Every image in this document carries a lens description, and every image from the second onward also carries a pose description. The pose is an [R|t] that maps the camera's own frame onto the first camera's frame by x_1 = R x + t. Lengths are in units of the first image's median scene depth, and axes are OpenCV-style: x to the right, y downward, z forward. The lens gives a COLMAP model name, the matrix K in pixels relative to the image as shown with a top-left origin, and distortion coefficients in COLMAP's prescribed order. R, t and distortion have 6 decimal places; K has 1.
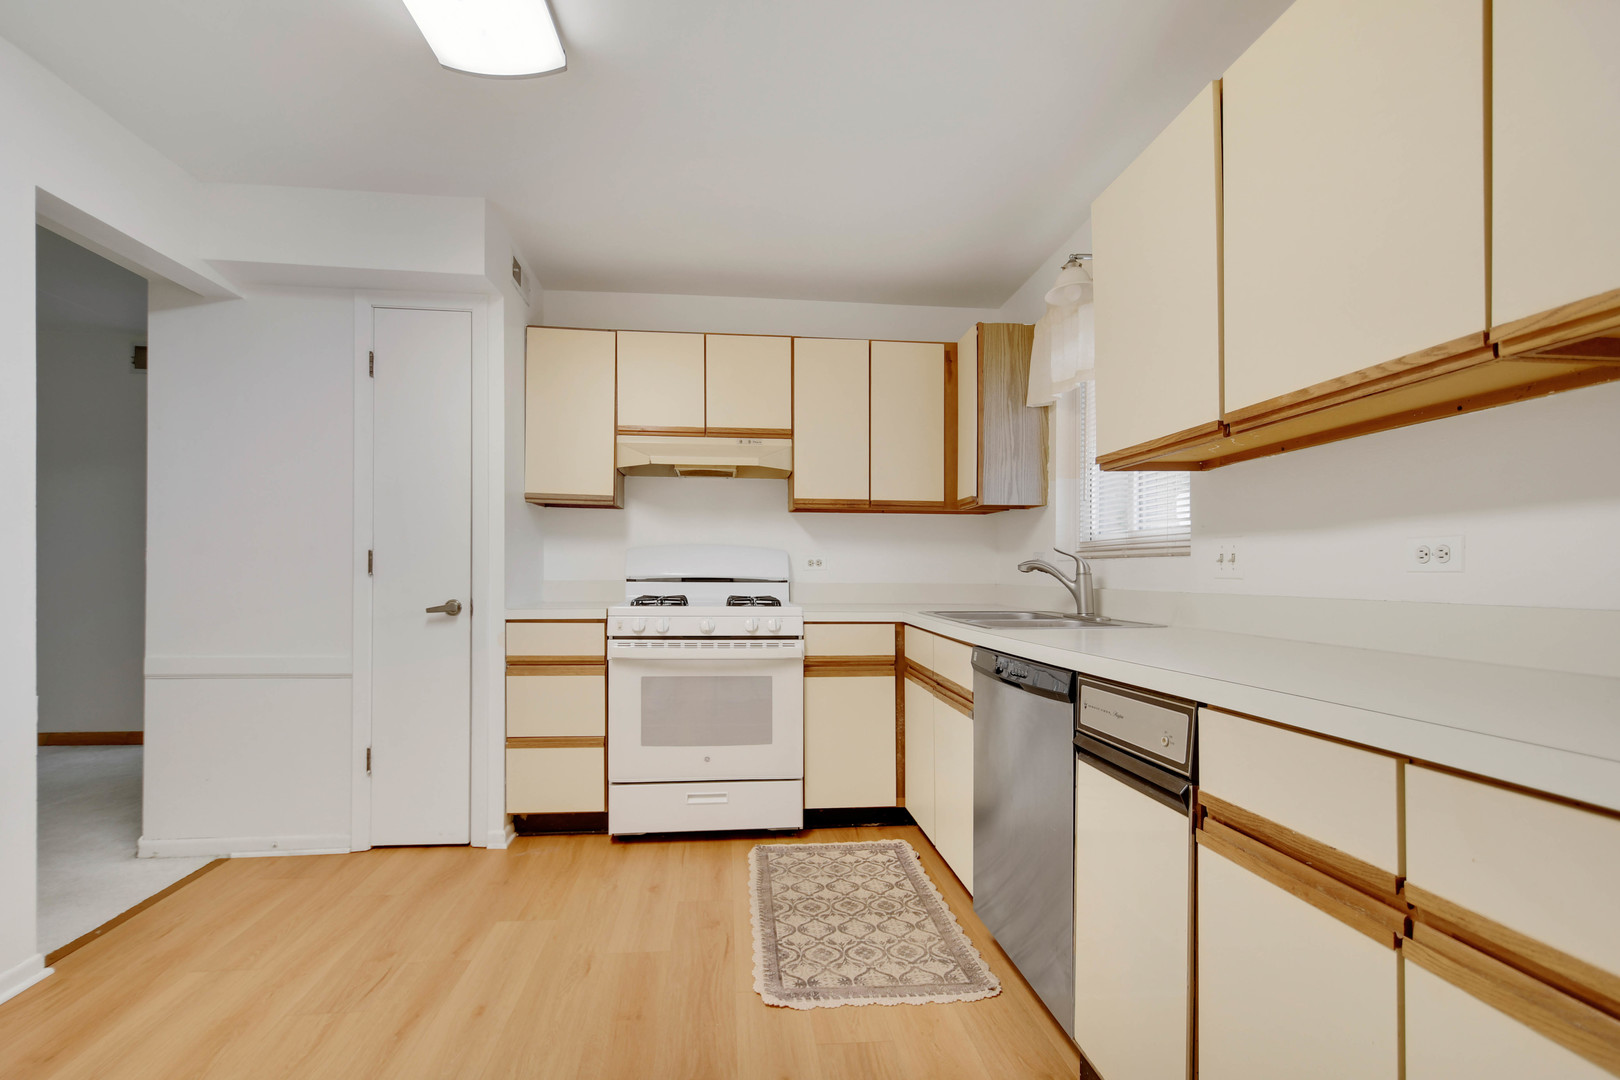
lens RADIAL K [[729.1, 0, 796.8], [0, 729.1, 568.4], [0, 0, 1]] dist [0.000412, -0.000454]
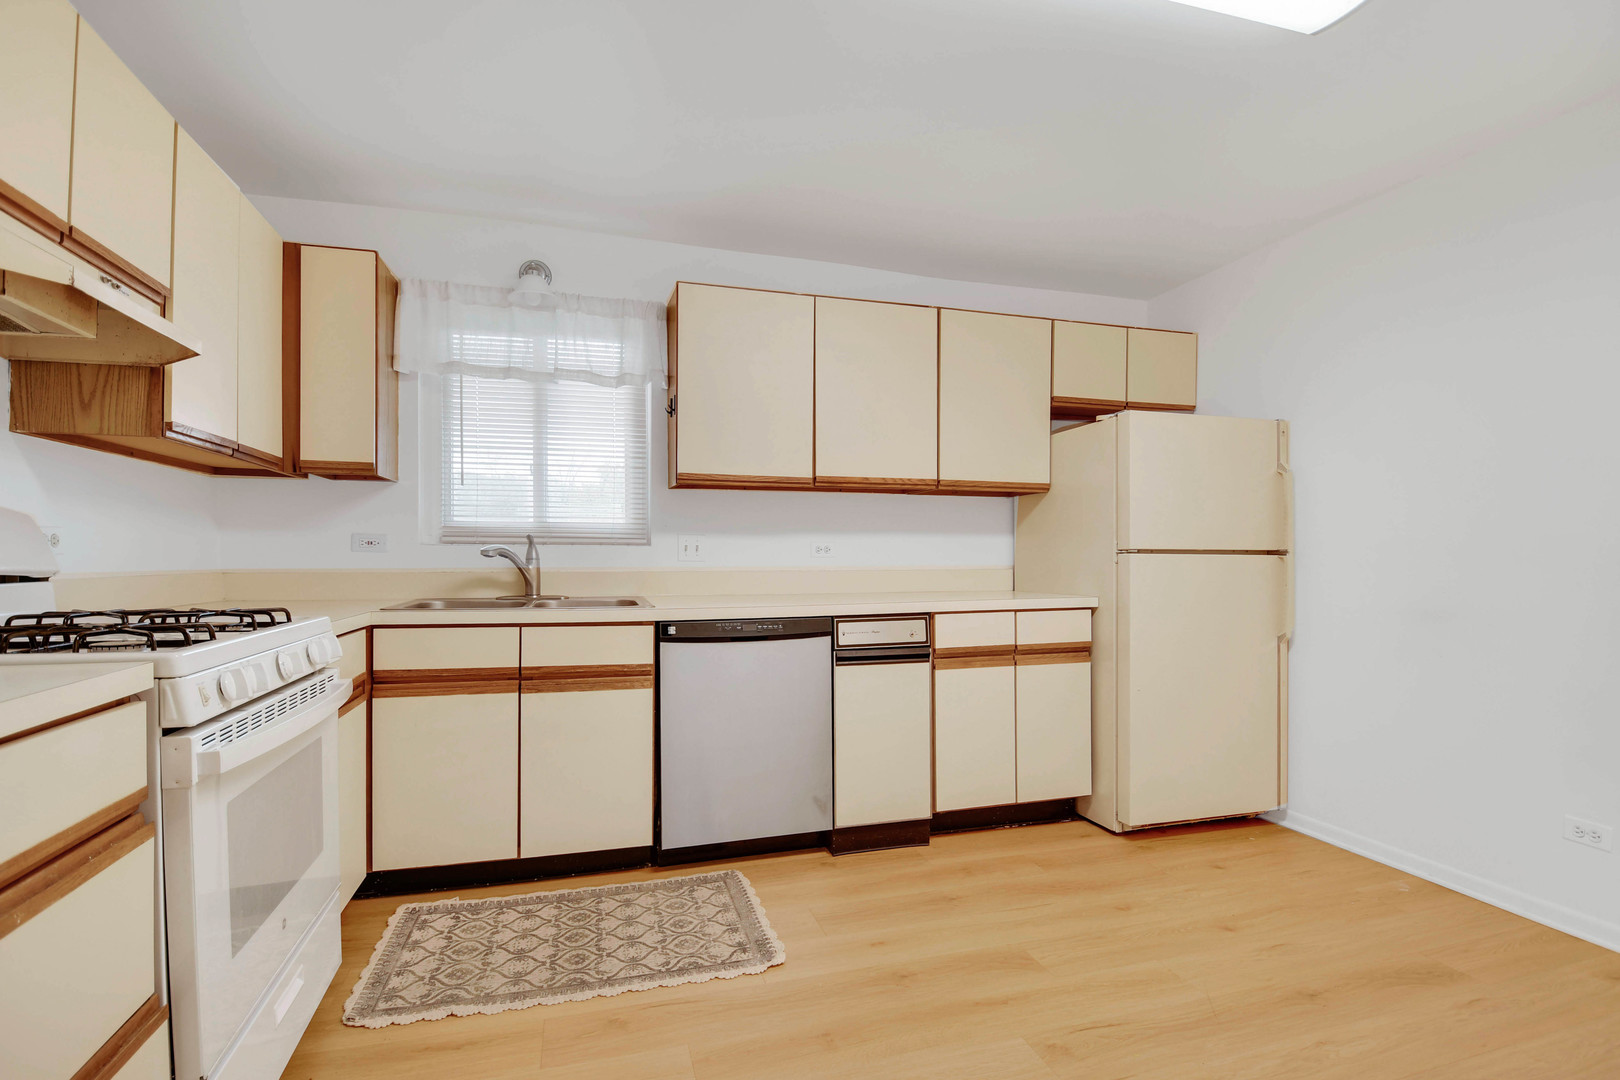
lens RADIAL K [[729.1, 0, 796.8], [0, 729.1, 568.4], [0, 0, 1]] dist [0.000412, -0.000454]
pose [[-0.172214, -0.019762, 0.984861, -0.944526], [-0.008778, 0.999790, 0.018527, -0.001329], [-0.985020, -0.005455, -0.172352, 1.012066]]
